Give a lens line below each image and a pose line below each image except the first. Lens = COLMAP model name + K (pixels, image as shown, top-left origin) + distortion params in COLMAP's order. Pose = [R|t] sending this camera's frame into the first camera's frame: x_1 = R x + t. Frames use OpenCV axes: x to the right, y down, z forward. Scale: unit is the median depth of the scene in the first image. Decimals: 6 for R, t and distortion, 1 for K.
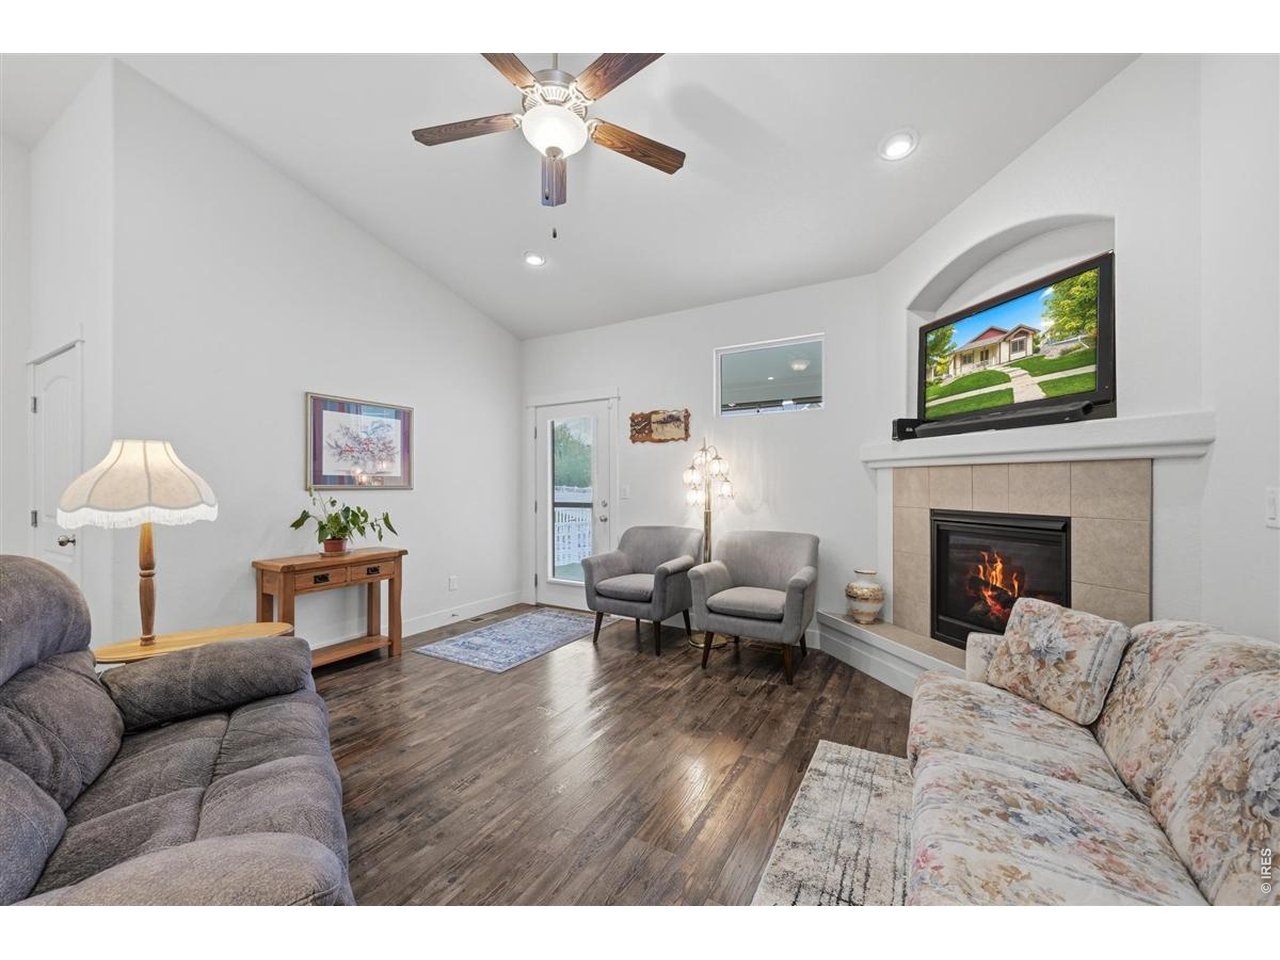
lens RADIAL K [[503.7, 0, 640.2], [0, 503.7, 485.5], [0, 0, 1]] dist [-0.006295, 0.000120]
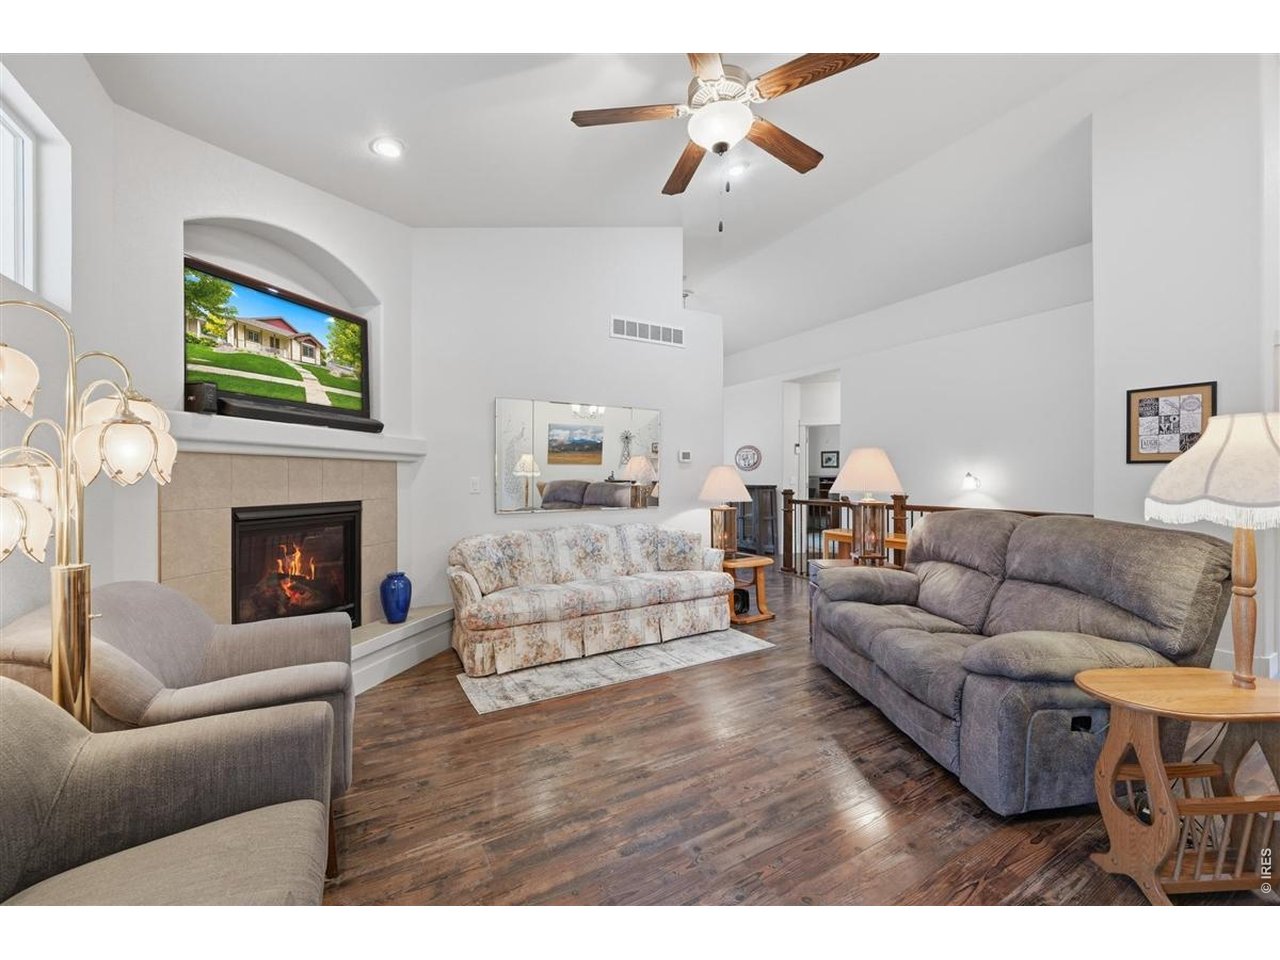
lens RADIAL K [[503.7, 0, 641.7], [0, 503.7, 477.2], [0, 0, 1]] dist [-0.006295, 0.000120]
pose [[-0.864941, 0.001891, 0.501870, -0.430806], [0.003296, 0.999993, 0.001912, -0.000654], [-0.501862, 0.003308, -0.864941, 1.566160]]
